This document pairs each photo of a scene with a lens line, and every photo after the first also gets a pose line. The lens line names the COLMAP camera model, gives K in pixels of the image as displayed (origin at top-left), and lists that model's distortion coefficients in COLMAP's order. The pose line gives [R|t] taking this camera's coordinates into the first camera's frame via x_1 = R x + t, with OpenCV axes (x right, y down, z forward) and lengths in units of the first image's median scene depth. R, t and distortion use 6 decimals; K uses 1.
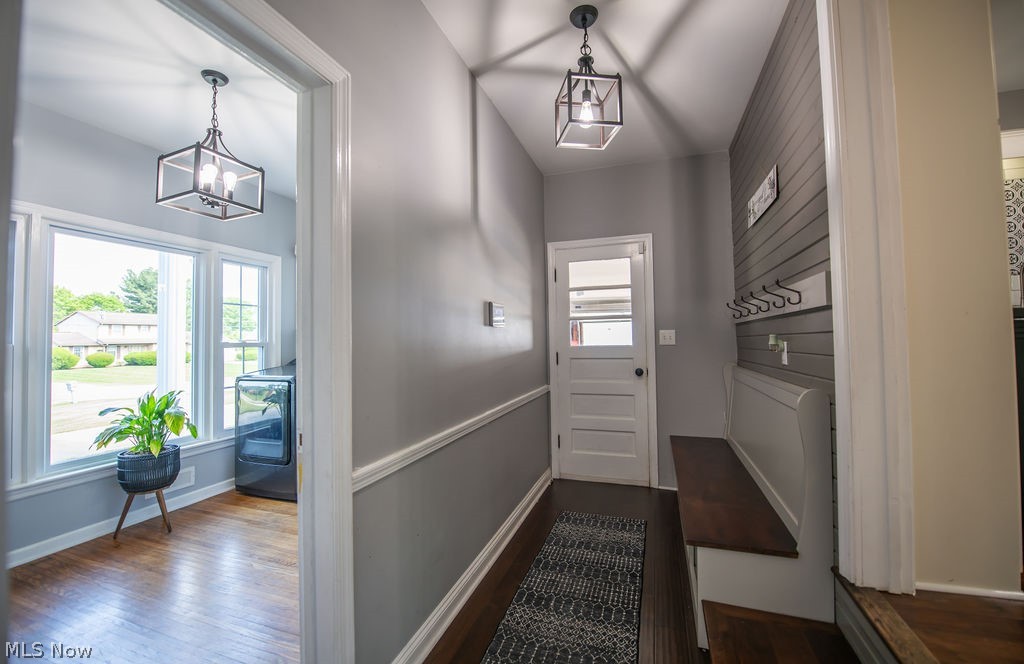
lens RADIAL K [[419.2, 0, 516.6], [0, 419.2, 325.7], [0, 0, 1]] dist [-0.022213, -0.000360]
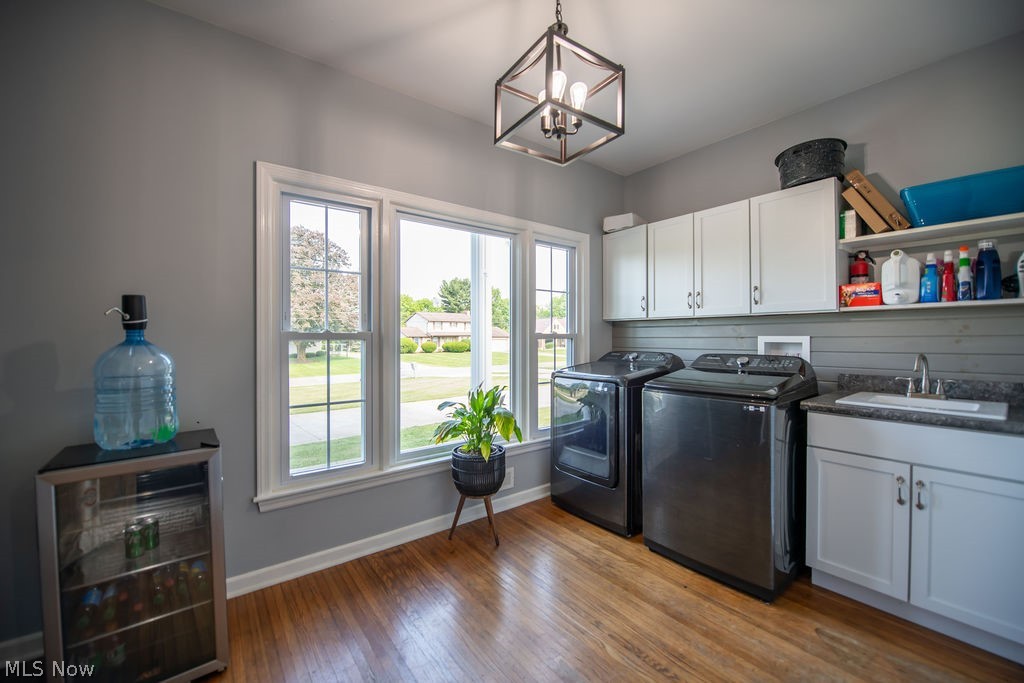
lens RADIAL K [[408.0, 0, 510.3], [0, 408.0, 337.0], [0, 0, 1]] dist [-0.014949, -0.000752]
pose [[0.828139, 0.014411, -0.560337, -0.297597], [0.006936, 0.999329, 0.035952, 0.019268], [0.560480, -0.033659, 0.827484, 0.268356]]
